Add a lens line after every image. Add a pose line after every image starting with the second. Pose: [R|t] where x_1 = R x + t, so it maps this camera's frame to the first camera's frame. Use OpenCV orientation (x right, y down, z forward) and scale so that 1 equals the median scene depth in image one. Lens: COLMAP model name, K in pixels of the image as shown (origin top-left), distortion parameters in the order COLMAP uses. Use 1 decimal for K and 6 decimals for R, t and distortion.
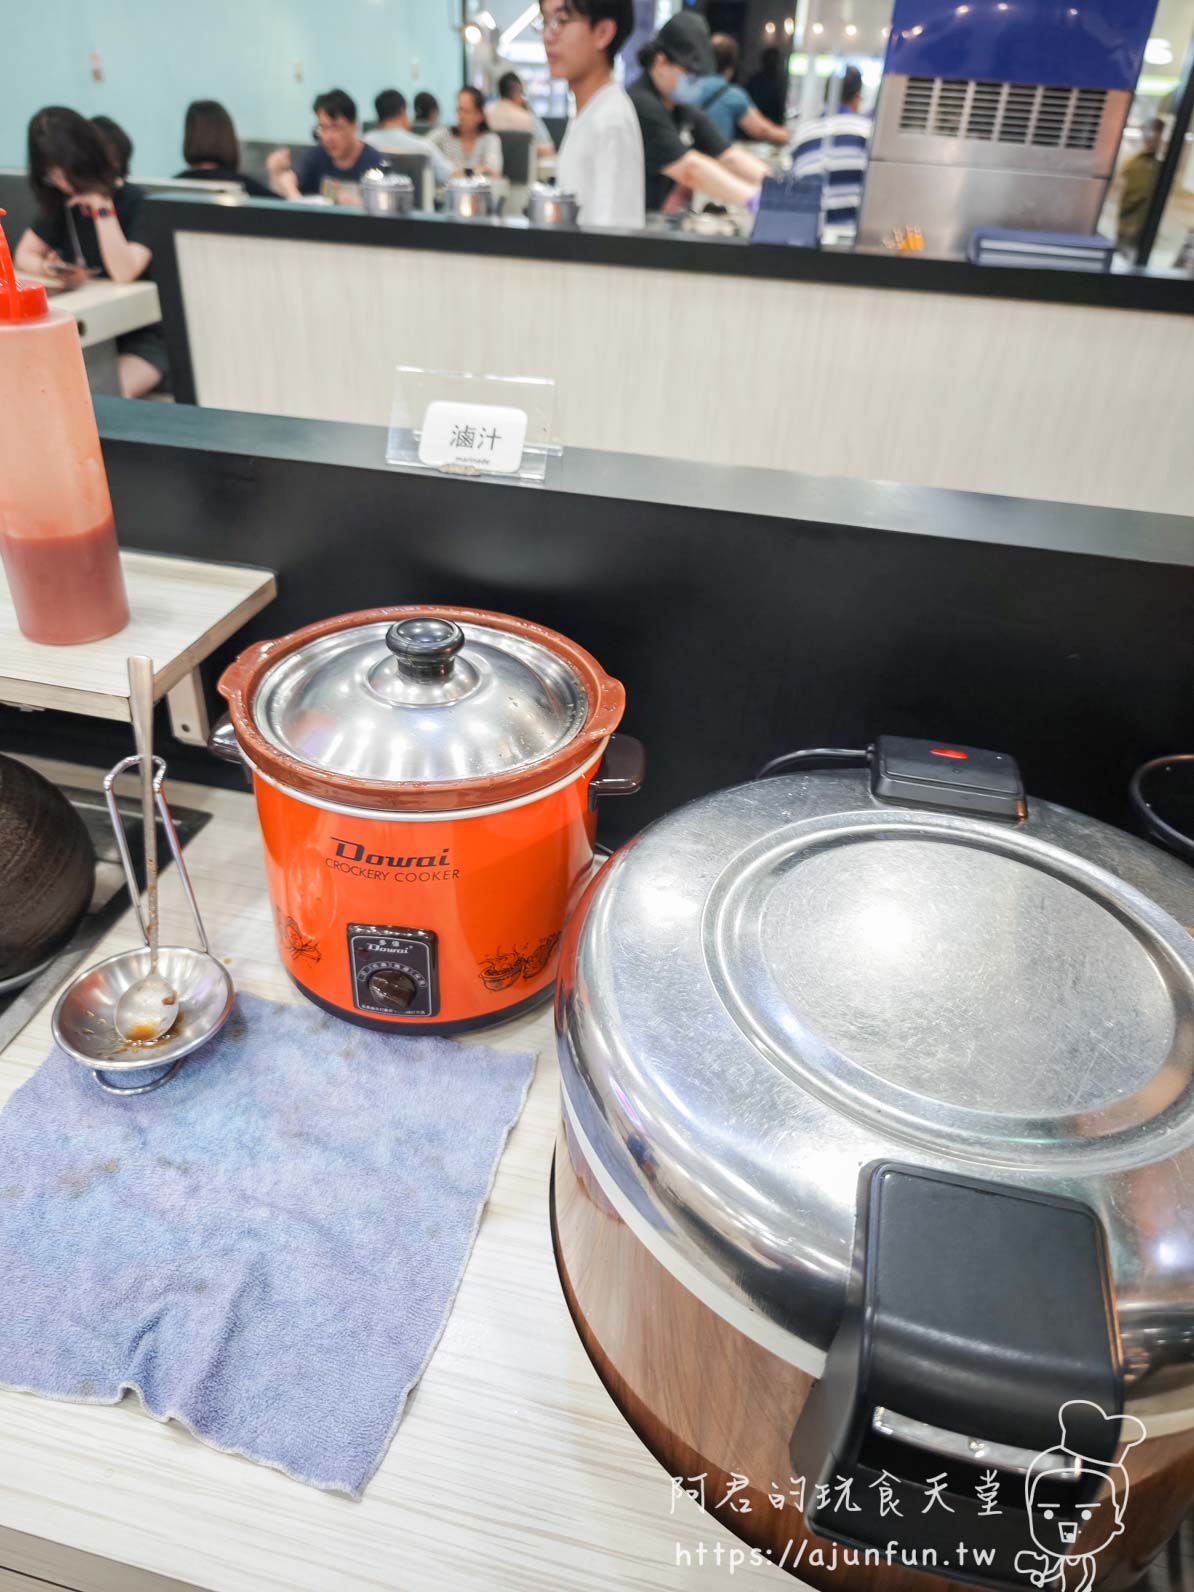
lens RADIAL K [[1090.4, 0, 597.0], [0, 1090.4, 796.0], [0, 0, 1]] dist [-0.005190, -0.001834]
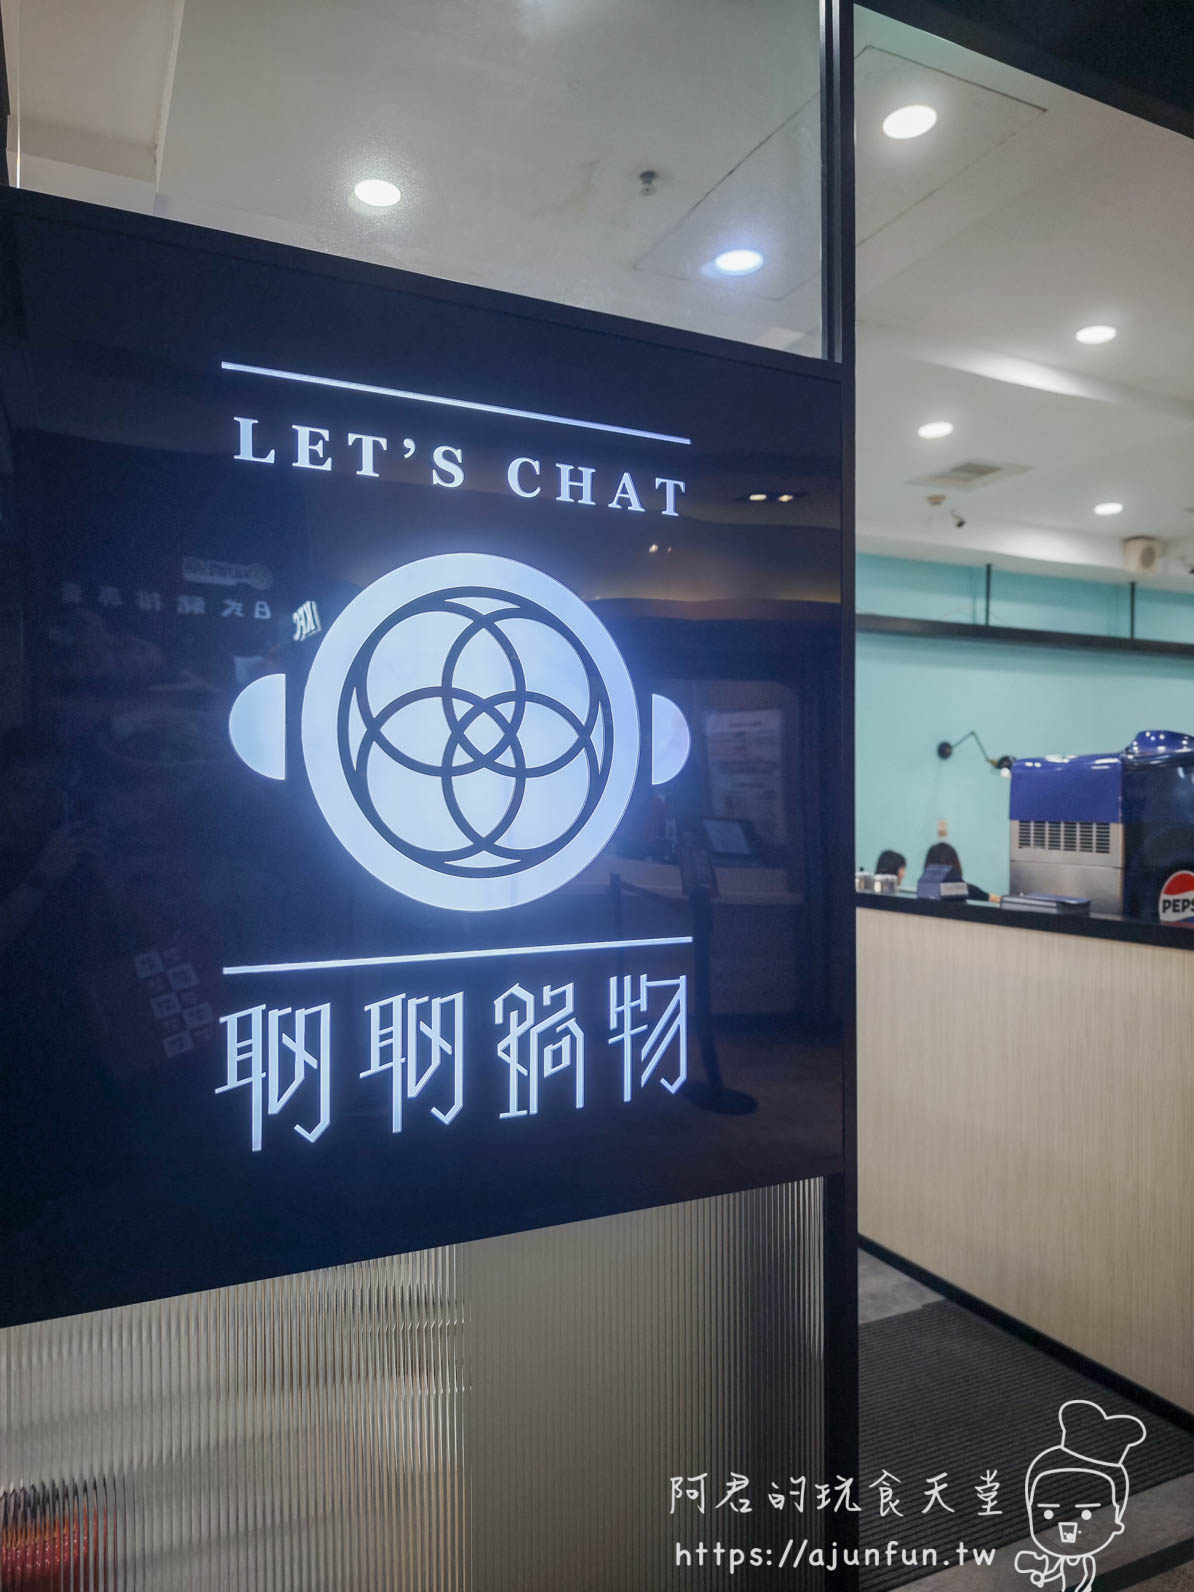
lens RADIAL K [[1090.4, 0, 597.0], [0, 1090.4, 796.0], [0, 0, 1]] dist [-0.005190, -0.001834]
pose [[0.633128, -0.043803, -0.772807, 1.238134], [-0.417929, 0.821018, -0.388927, 0.295881], [0.651524, 0.569220, 0.501503, -0.378352]]
